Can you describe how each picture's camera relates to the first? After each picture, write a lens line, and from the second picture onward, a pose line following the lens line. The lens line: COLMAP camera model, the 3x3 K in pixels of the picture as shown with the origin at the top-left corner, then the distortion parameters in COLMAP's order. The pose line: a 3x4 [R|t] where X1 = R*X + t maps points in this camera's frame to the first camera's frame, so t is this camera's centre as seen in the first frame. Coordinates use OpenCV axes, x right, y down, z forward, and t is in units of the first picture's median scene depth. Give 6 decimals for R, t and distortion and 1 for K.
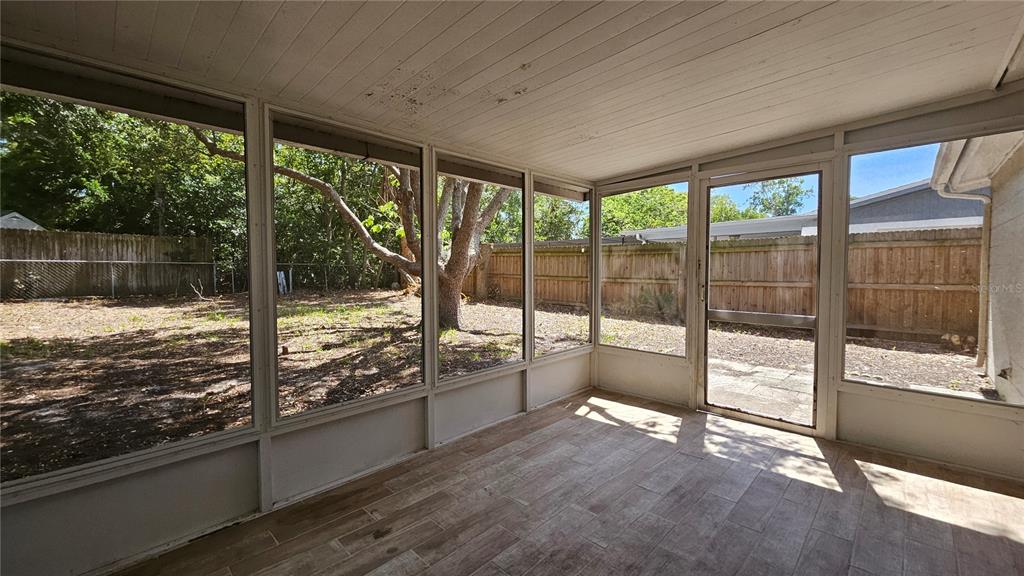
lens RADIAL K [[401.5, 0, 512.5], [0, 401.5, 282.3], [0, 0, 1]] dist [0.008834, -0.006209]
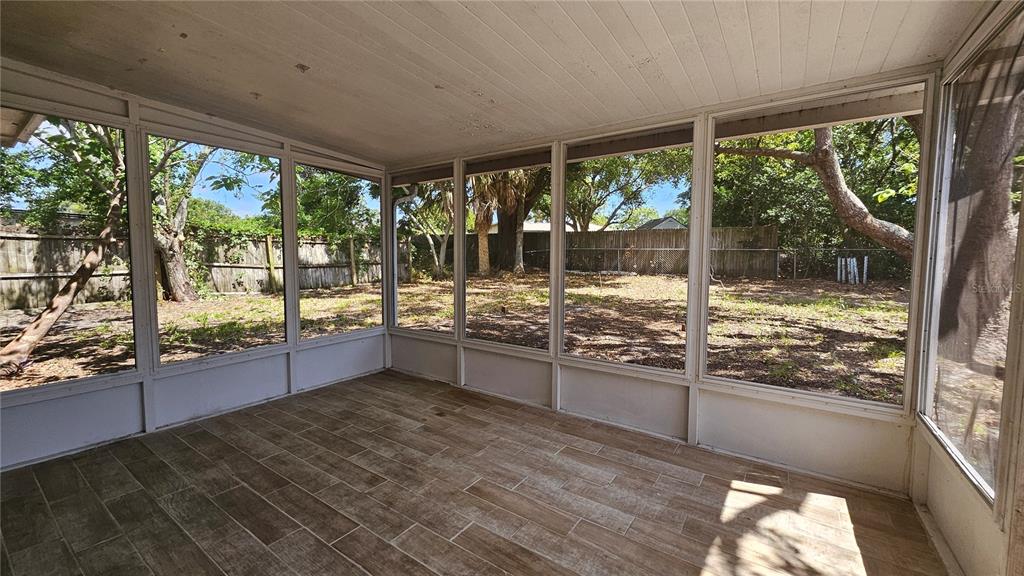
lens RADIAL K [[403.2, 0, 511.0], [0, 403.2, 283.7], [0, 0, 1]] dist [0.002059, -0.000006]
pose [[0.174459, 0.075841, -0.981739, 0.961599], [-0.041024, 0.996723, 0.069709, -0.019524], [0.983809, 0.028114, 0.176999, 0.736262]]
